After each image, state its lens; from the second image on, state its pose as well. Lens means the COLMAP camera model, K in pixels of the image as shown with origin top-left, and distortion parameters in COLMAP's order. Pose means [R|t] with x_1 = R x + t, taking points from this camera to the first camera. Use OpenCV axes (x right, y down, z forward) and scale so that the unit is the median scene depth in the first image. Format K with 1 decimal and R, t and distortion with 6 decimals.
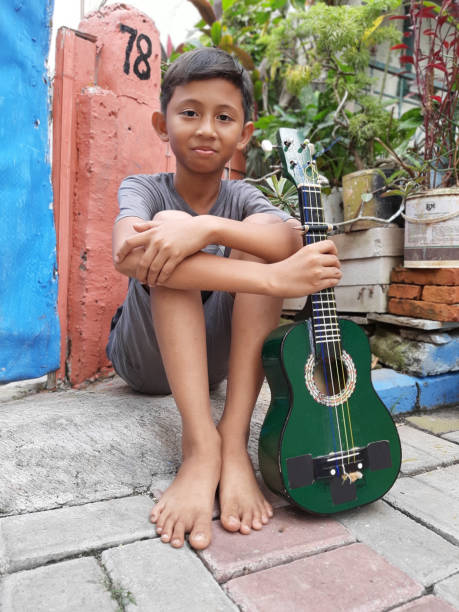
lens RADIAL K [[482.9, 0, 229.2], [0, 482.9, 305.8], [0, 0, 1]] dist [0.061025, -0.125694]
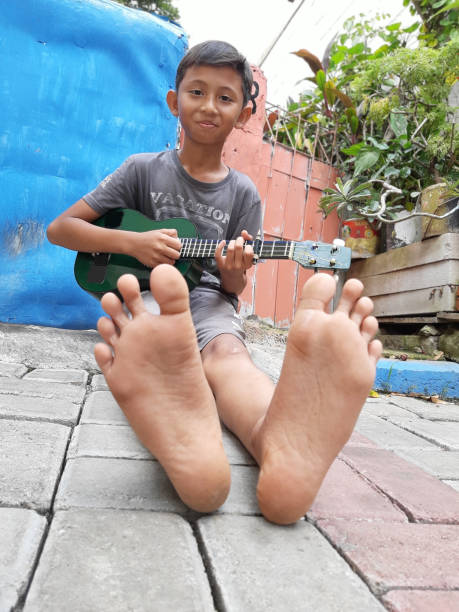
lens RADIAL K [[482.9, 0, 226.8], [0, 482.9, 307.3], [0, 0, 1]] dist [0.061025, -0.125694]
pose [[0.956431, 0.061052, -0.285504, 0.169163], [-0.094303, 0.990076, -0.104196, 0.186426], [0.276309, 0.126580, 0.952697, -0.182755]]
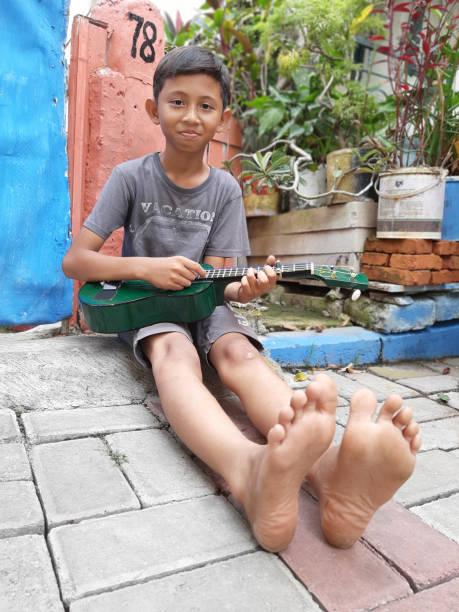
lens RADIAL K [[482.9, 0, 228.6], [0, 482.9, 308.7], [0, 0, 1]] dist [0.061025, -0.125694]
pose [[0.999441, 0.029702, -0.015351, 0.043947], [-0.028813, 0.998057, 0.055242, 0.036866], [0.016962, -0.054768, 0.998355, -0.156165]]
